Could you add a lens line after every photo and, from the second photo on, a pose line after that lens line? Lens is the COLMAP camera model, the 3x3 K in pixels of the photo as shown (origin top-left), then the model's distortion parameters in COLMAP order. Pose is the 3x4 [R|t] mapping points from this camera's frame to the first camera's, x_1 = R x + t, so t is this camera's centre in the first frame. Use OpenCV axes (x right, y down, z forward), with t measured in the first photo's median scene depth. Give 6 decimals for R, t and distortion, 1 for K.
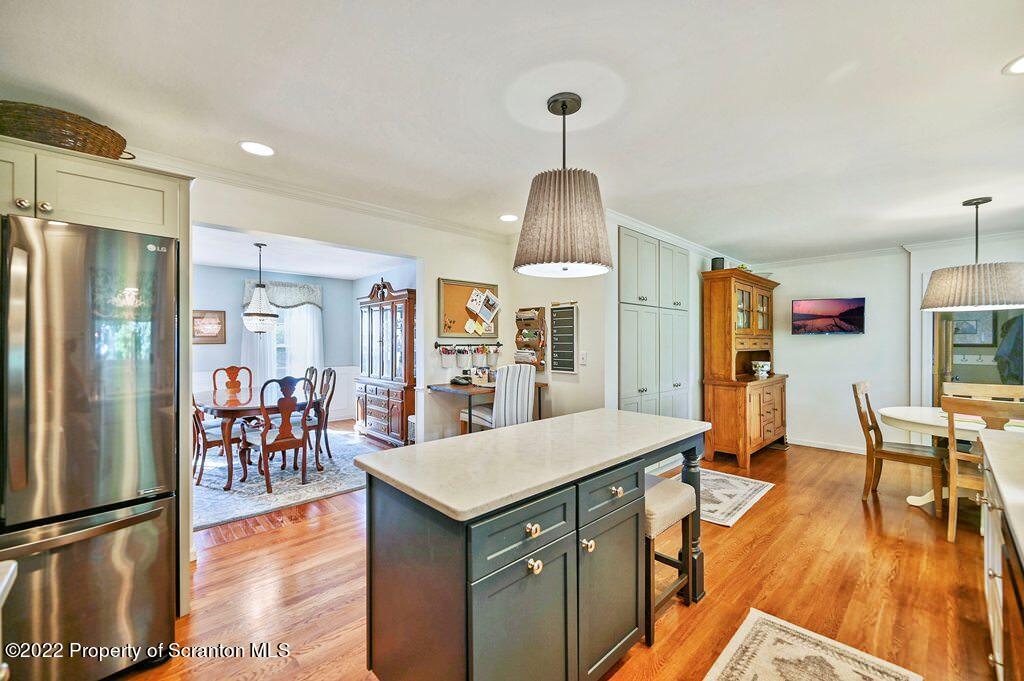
lens RADIAL K [[404.3, 0, 511.0], [0, 404.3, 341.4], [0, 0, 1]] dist [0.000626, -0.000028]
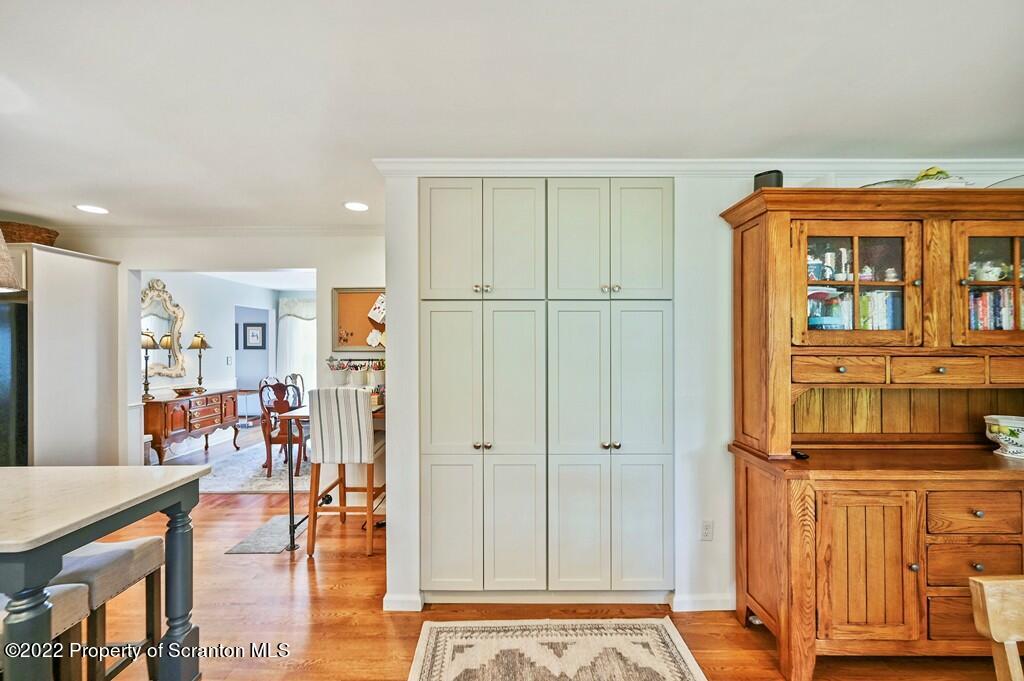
lens RADIAL K [[404.3, 0, 510.4], [0, 404.3, 342.6], [0, 0, 1]] dist [0.000626, -0.000028]
pose [[0.726339, -0.002489, -0.687332, 0.729840], [0.006173, 0.999977, 0.002902, -0.029697], [0.687309, -0.006350, 0.726337, 0.581765]]
